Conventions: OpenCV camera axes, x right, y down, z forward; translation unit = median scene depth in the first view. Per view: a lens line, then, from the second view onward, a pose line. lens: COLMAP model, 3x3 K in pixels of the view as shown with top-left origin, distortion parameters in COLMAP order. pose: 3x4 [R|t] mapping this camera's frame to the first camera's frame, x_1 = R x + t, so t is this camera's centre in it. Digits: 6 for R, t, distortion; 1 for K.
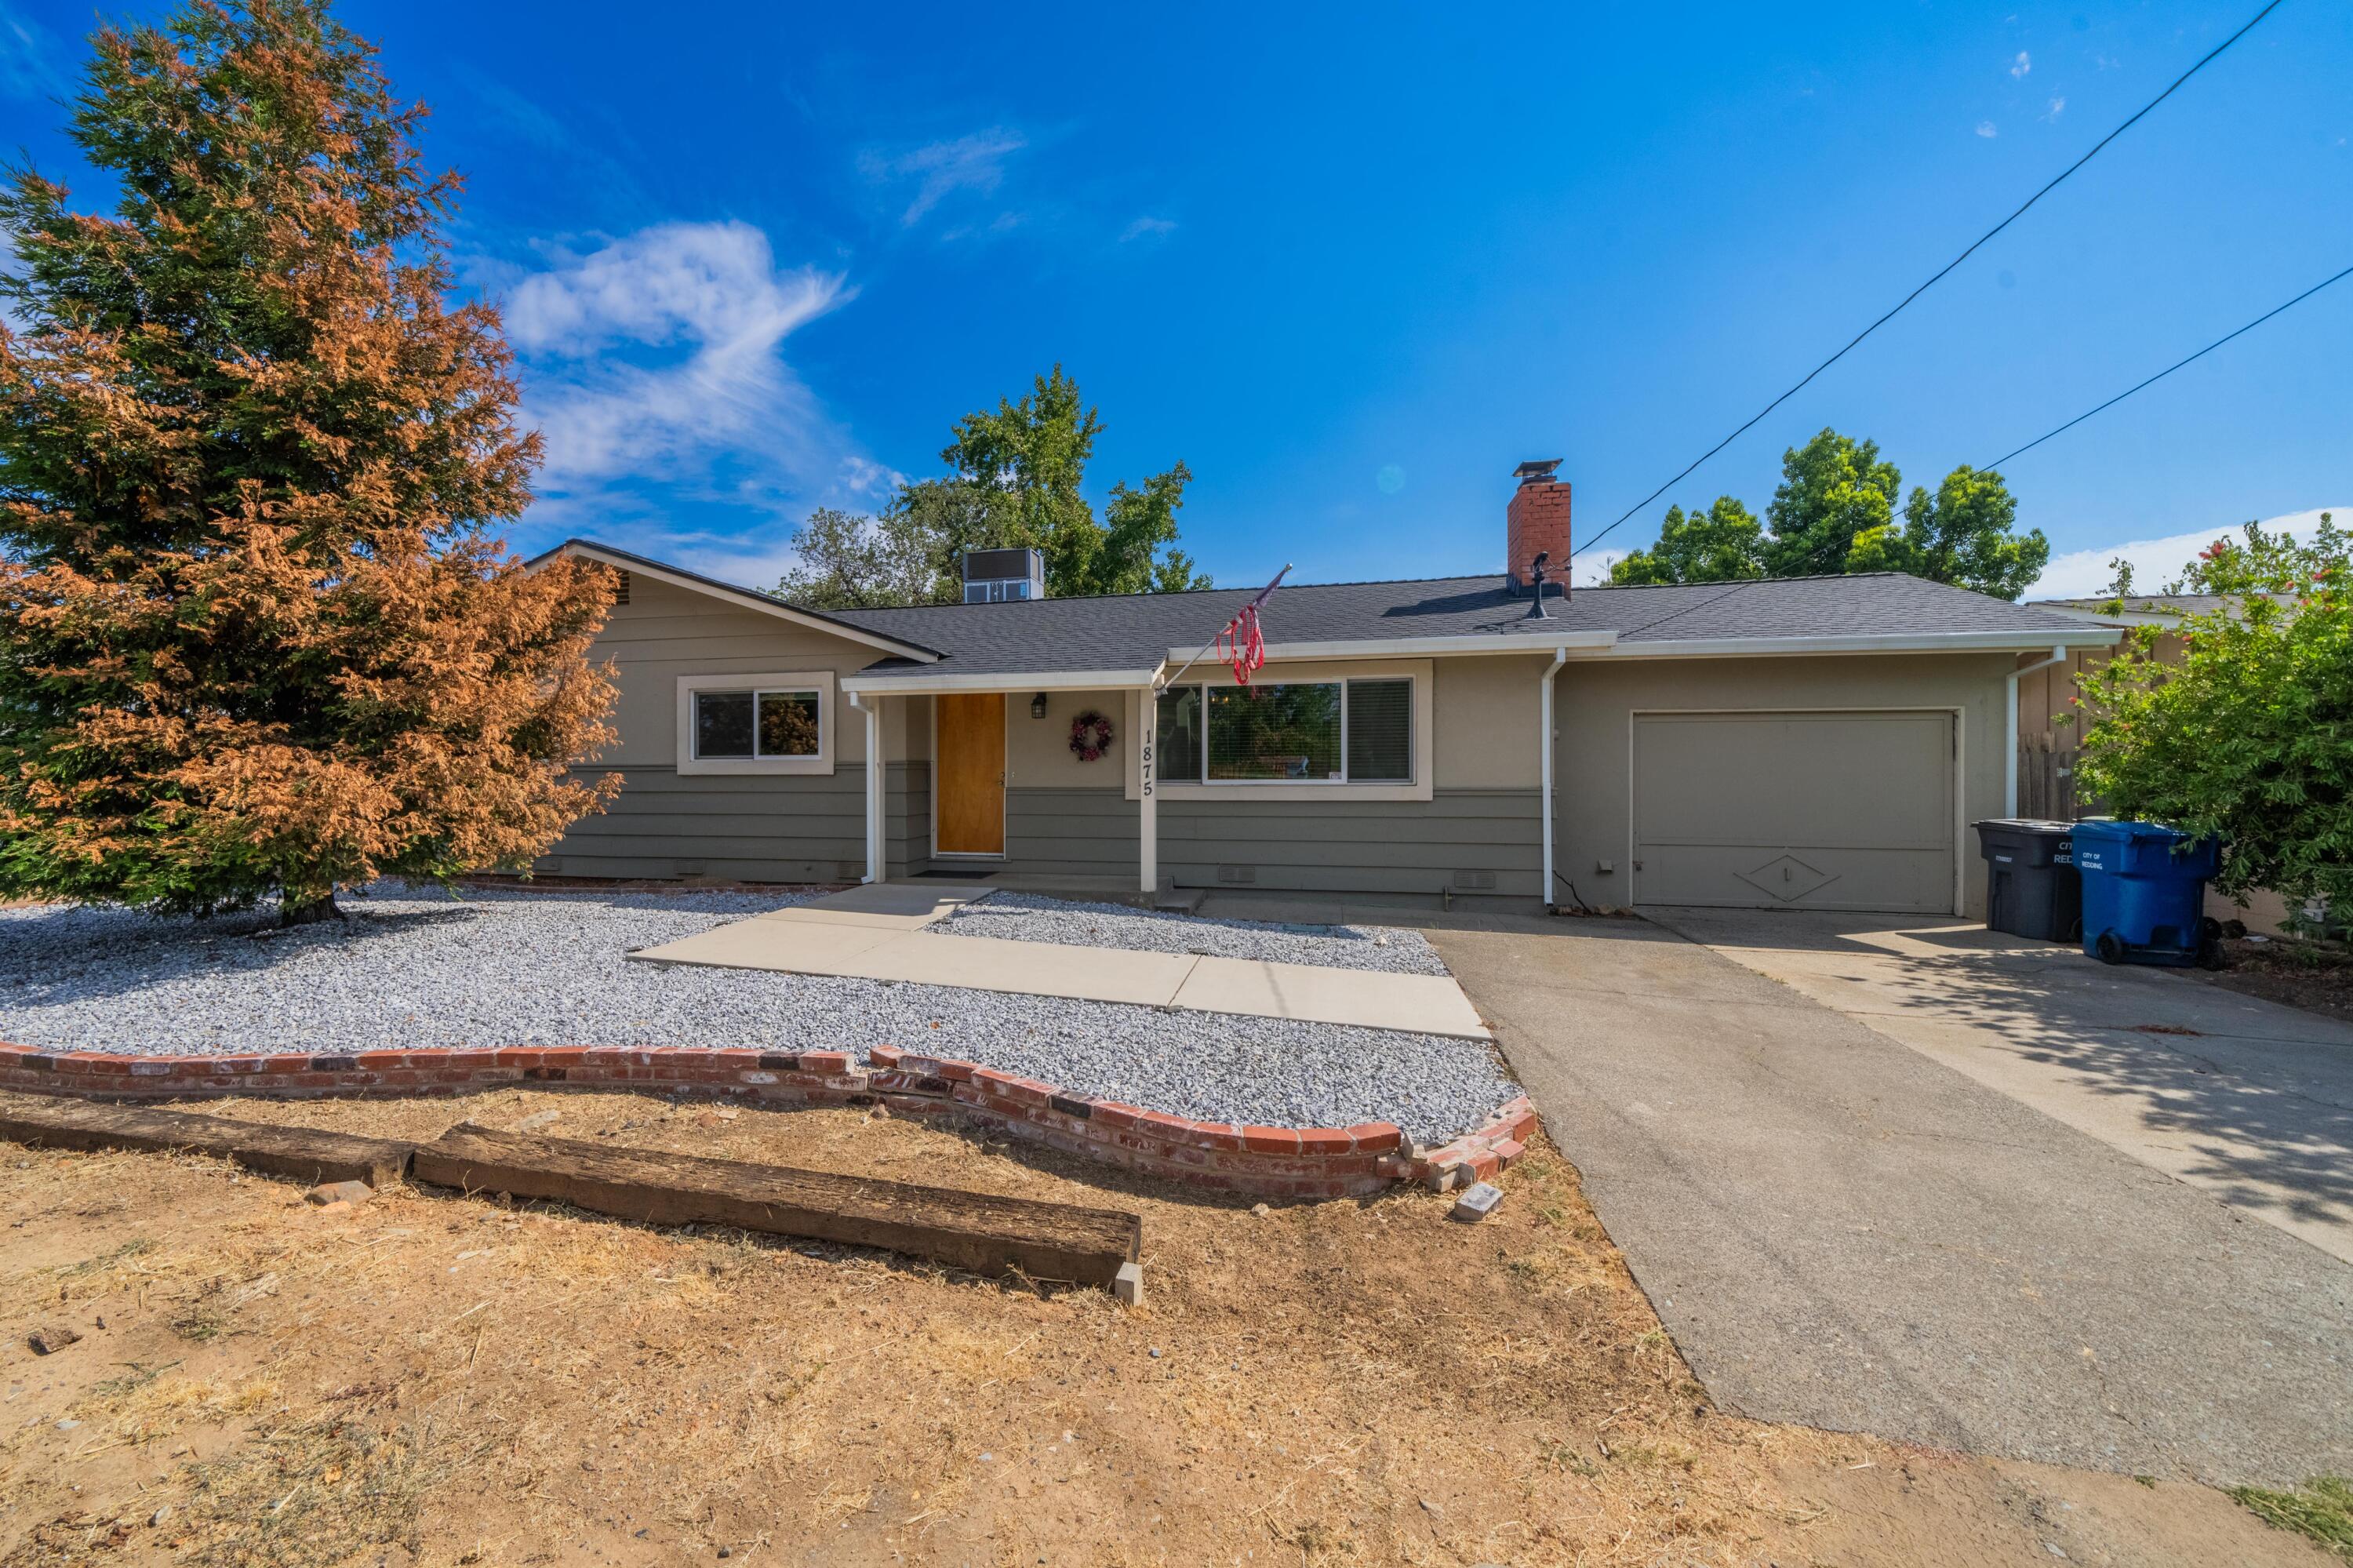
lens RADIAL K [[881.9, 0, 1176.5], [0, 881.9, 784.0], [0, 0, 1]] dist [-0.001654, -0.000153]
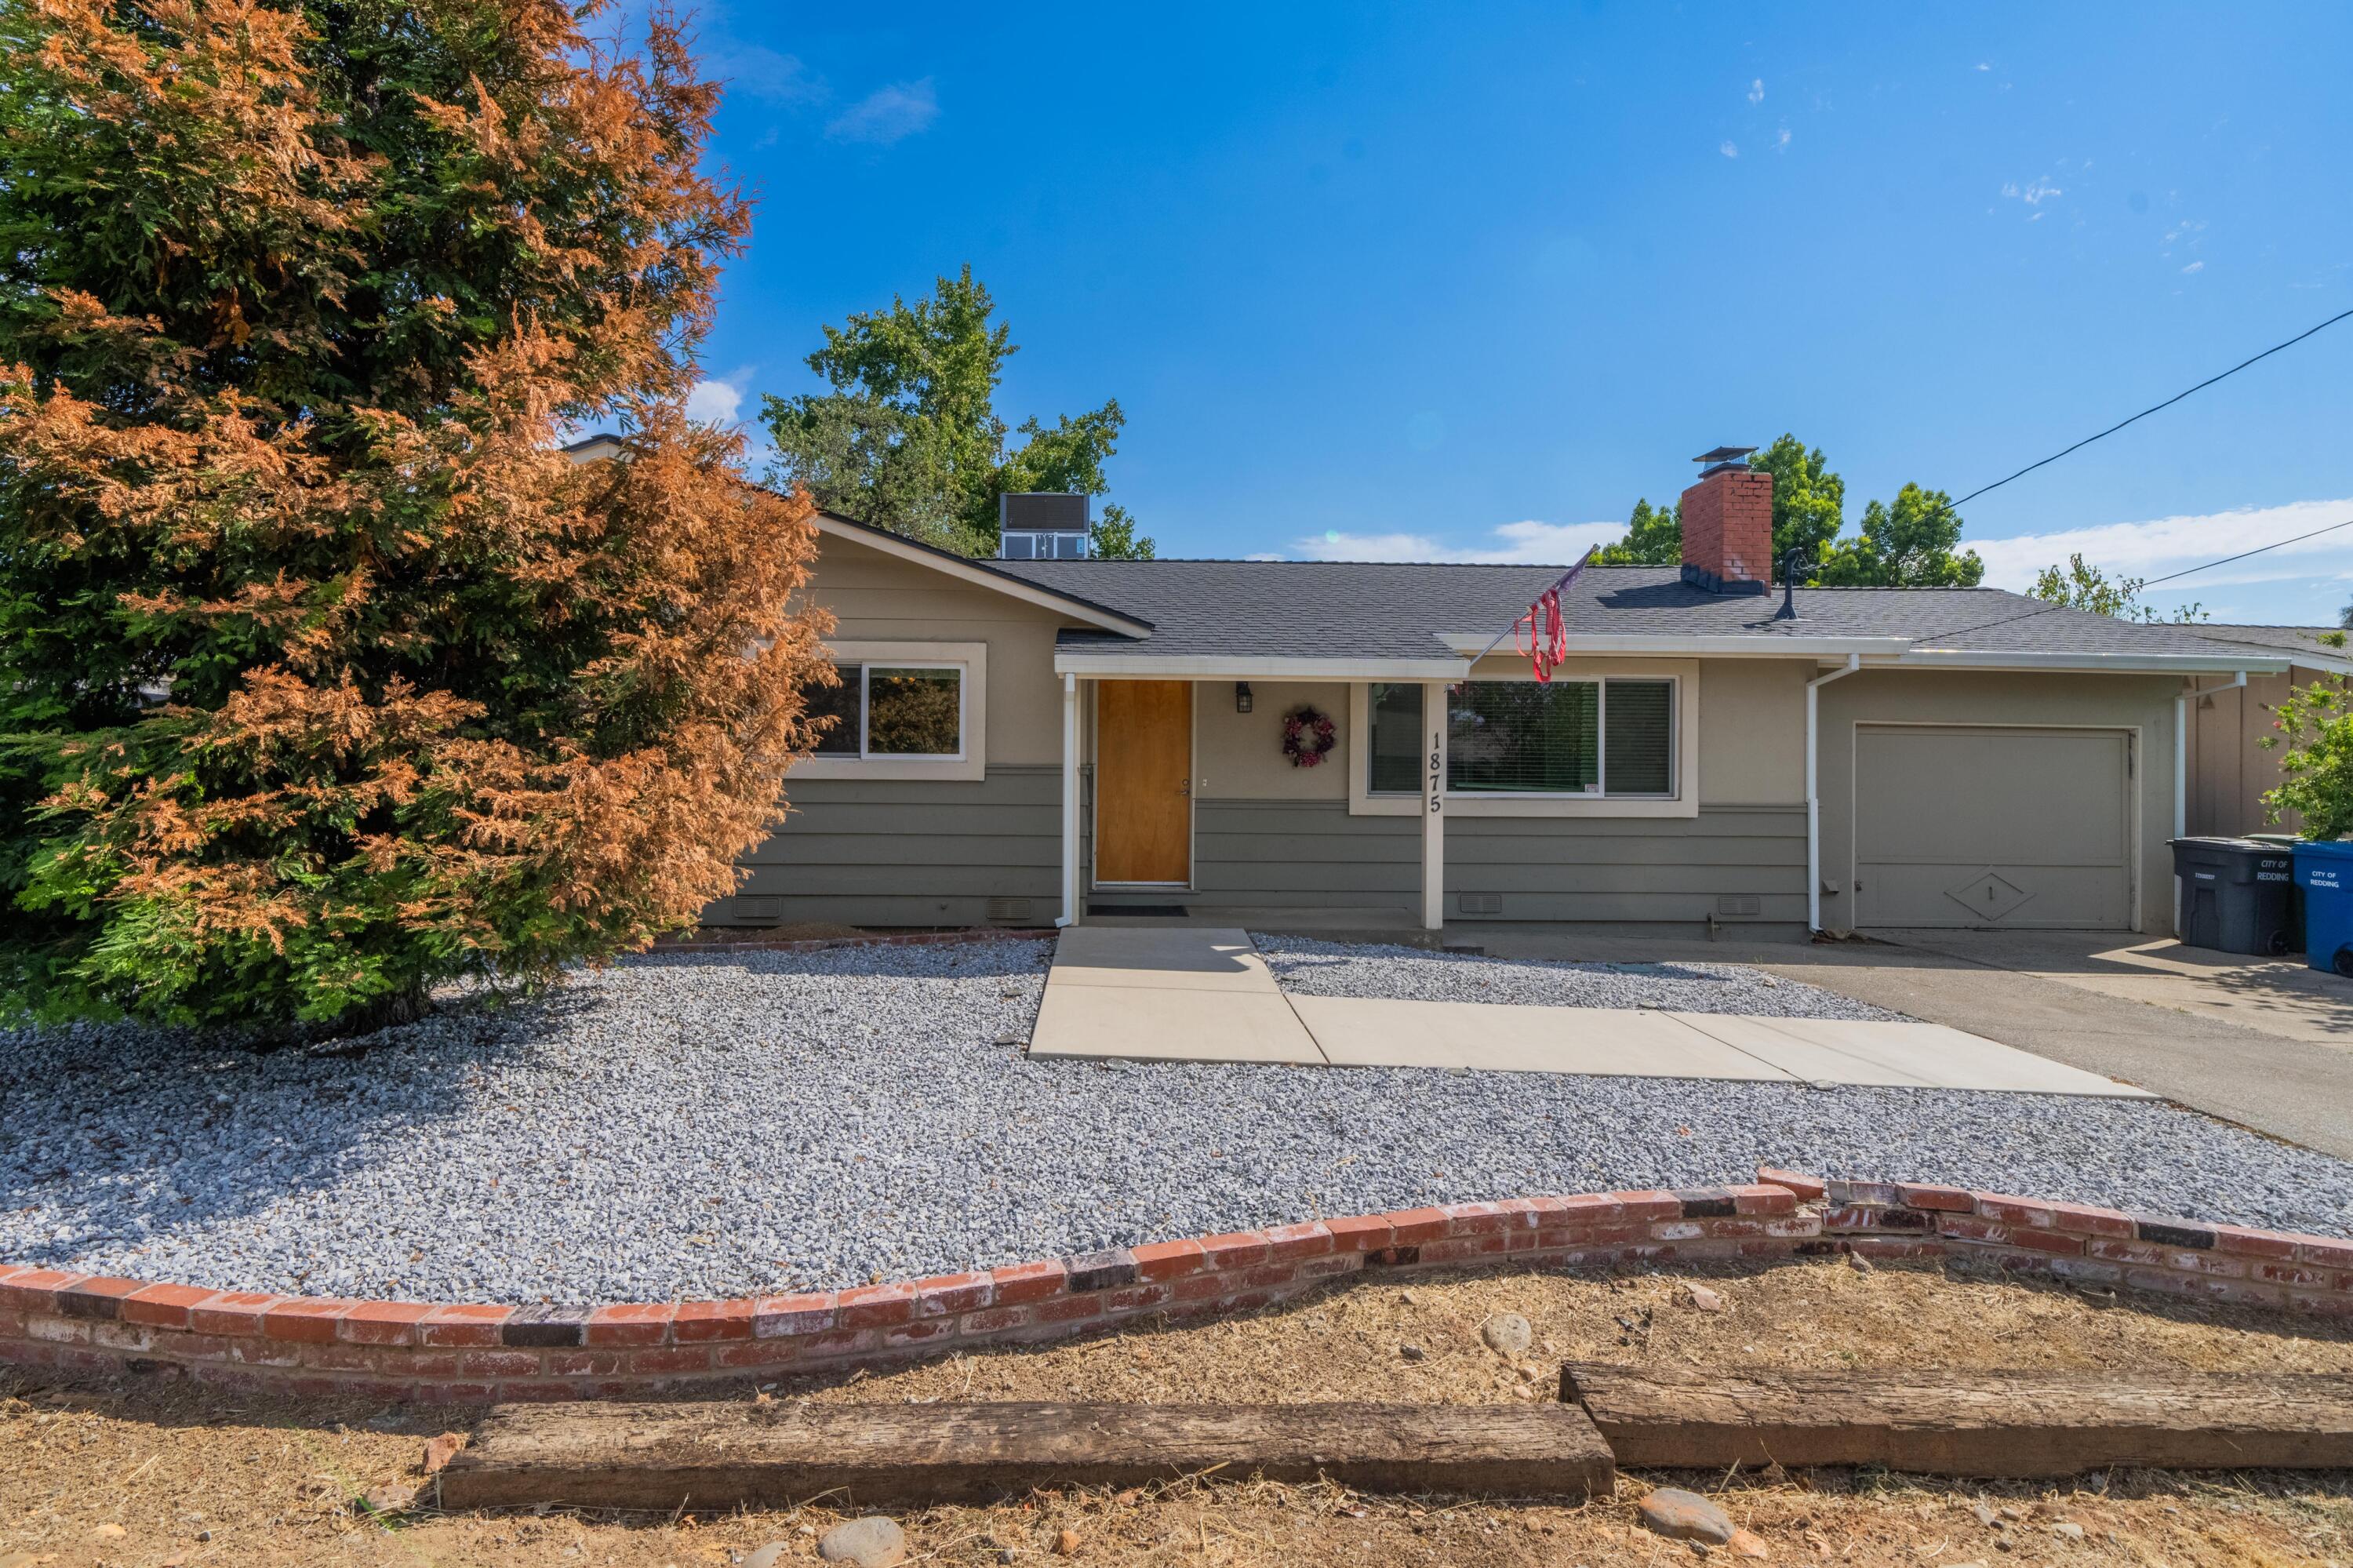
lens RADIAL K [[1019.6, 0, 1209.5], [0, 1019.6, 775.3], [0, 0, 1]] dist [-0.000557, -0.000349]
pose [[0.969181, 0.011350, 0.246088, -0.446511], [-0.010114, 0.999929, -0.006285, -0.012540], [-0.246142, 0.003603, 0.969227, 0.121576]]
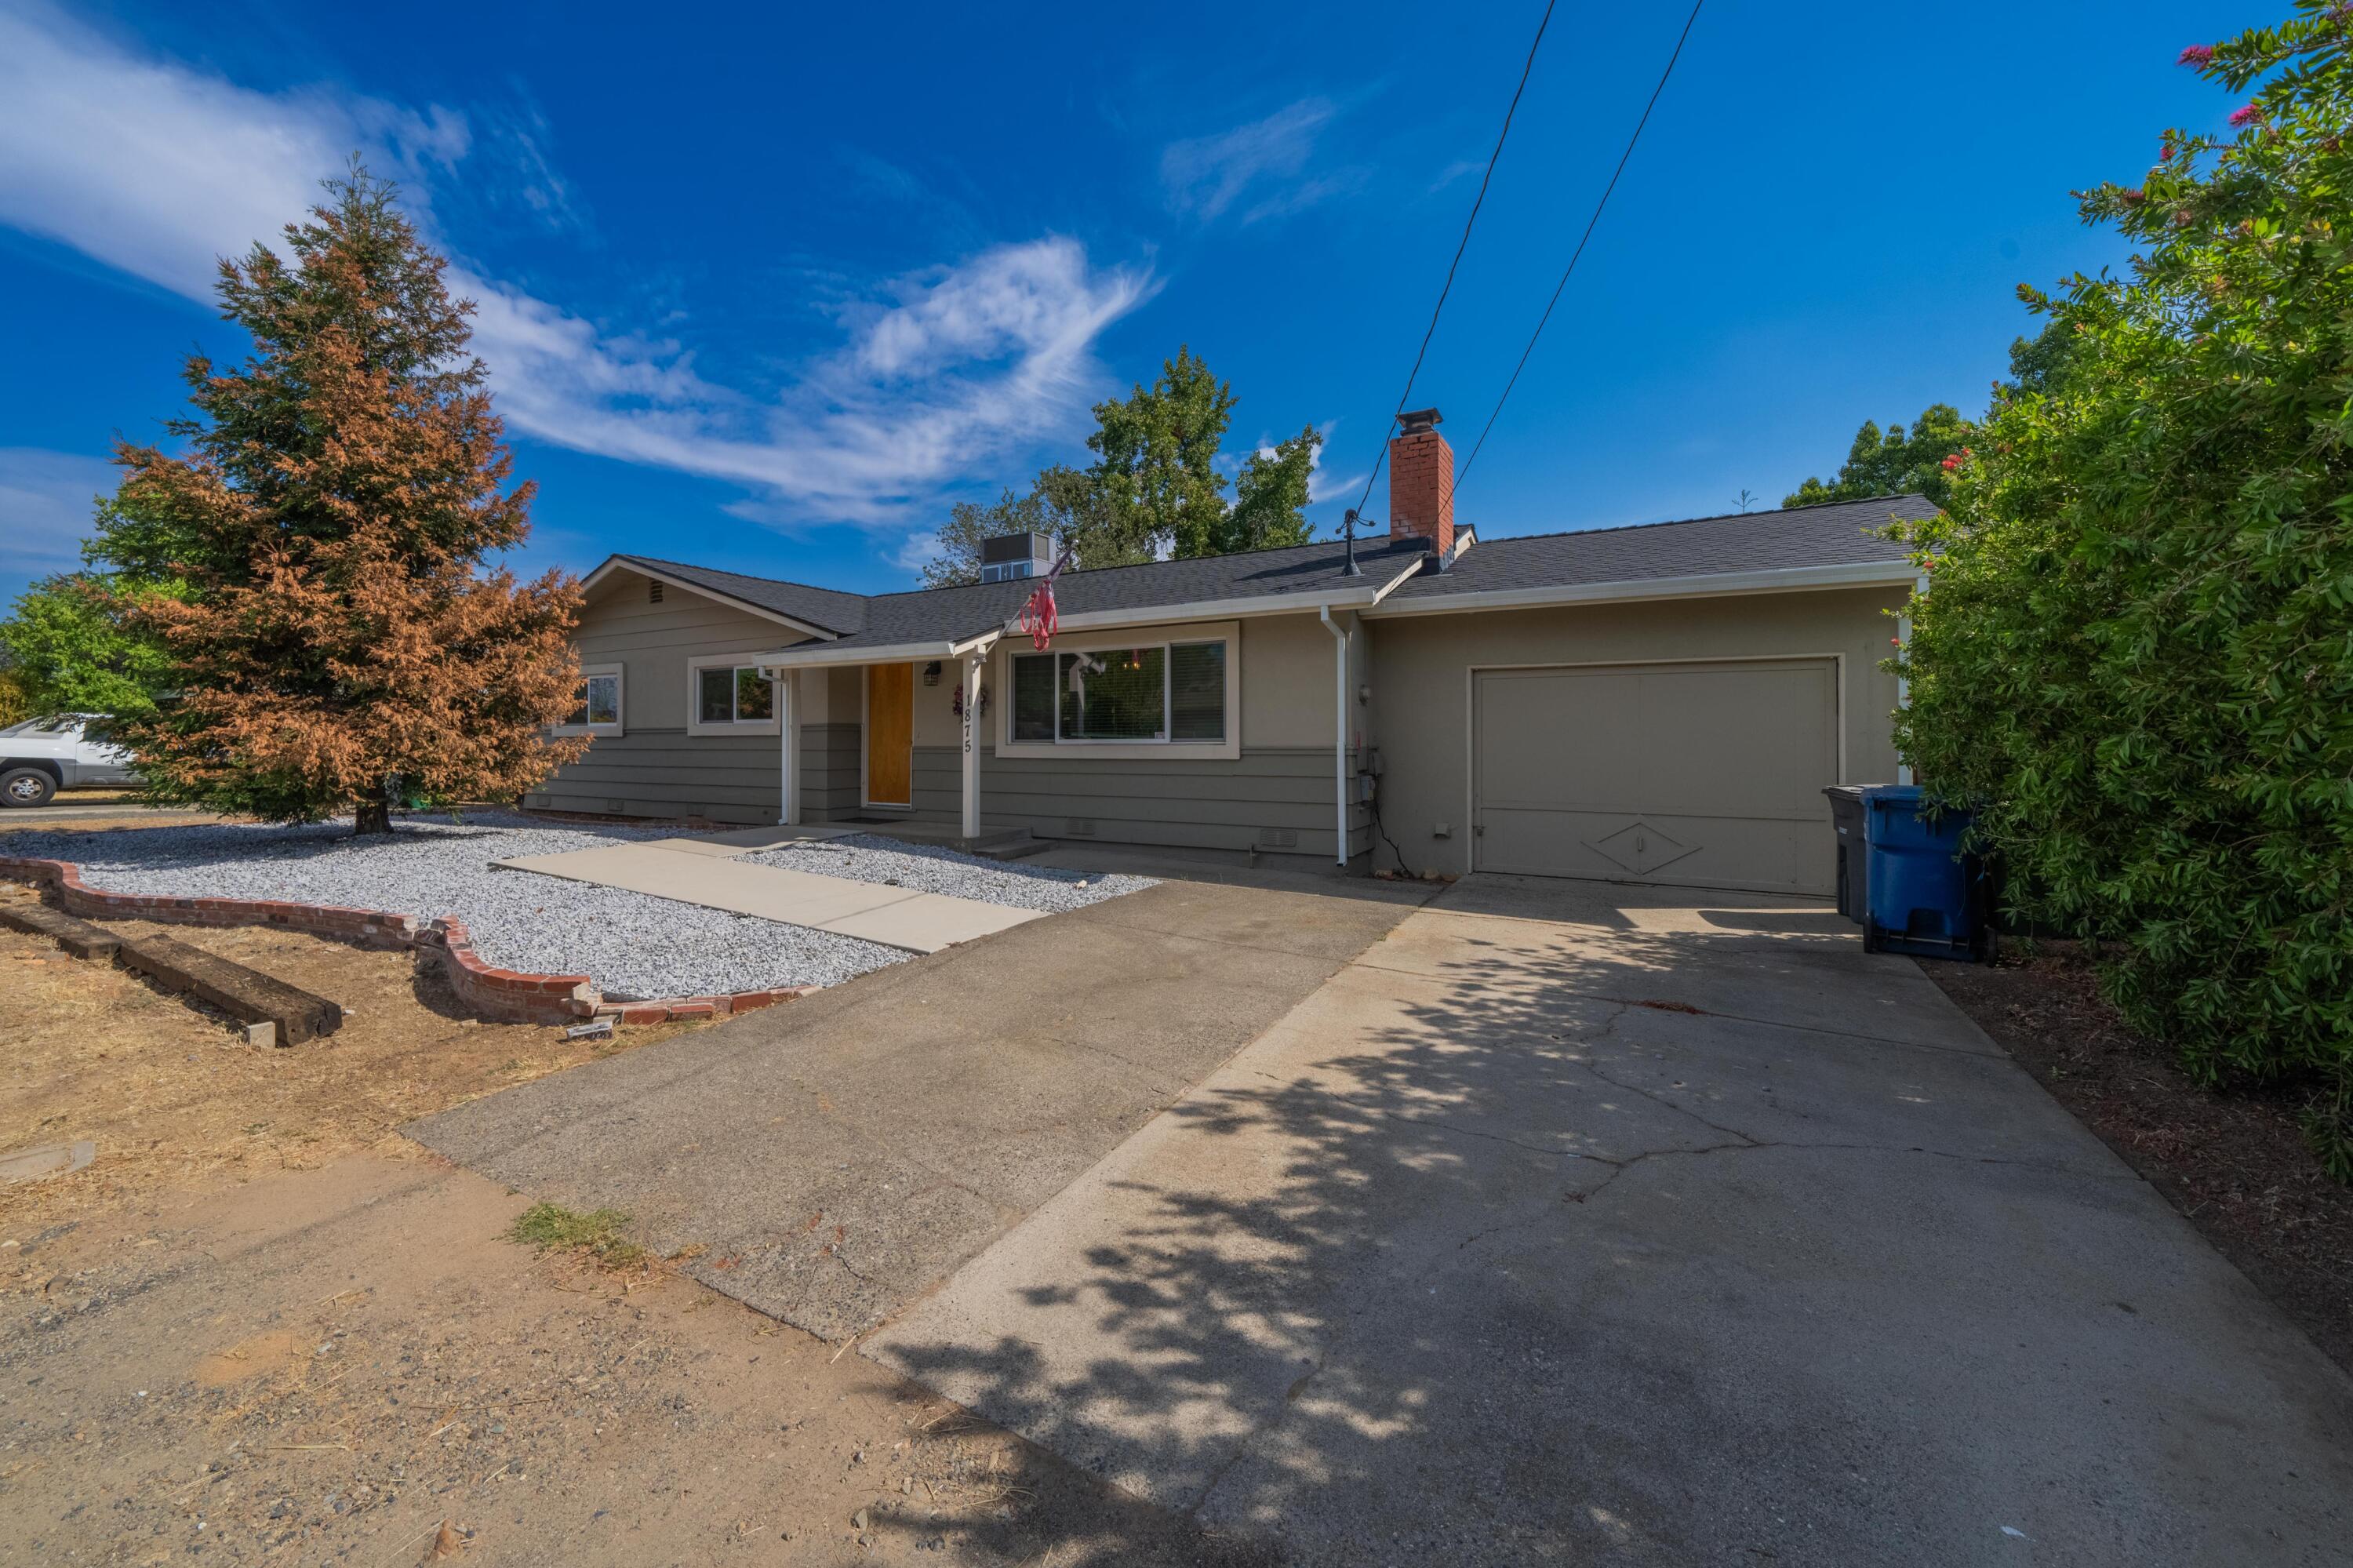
lens RADIAL K [[902.7, 0, 1182.8], [0, 902.7, 737.6], [0, 0, 1]] dist [-0.001301, -0.000165]
pose [[0.956242, -0.000175, -0.292577, 0.537193], [-0.005658, 0.999802, -0.019091, 0.014252], [0.292522, 0.019911, 0.956051, -0.021914]]
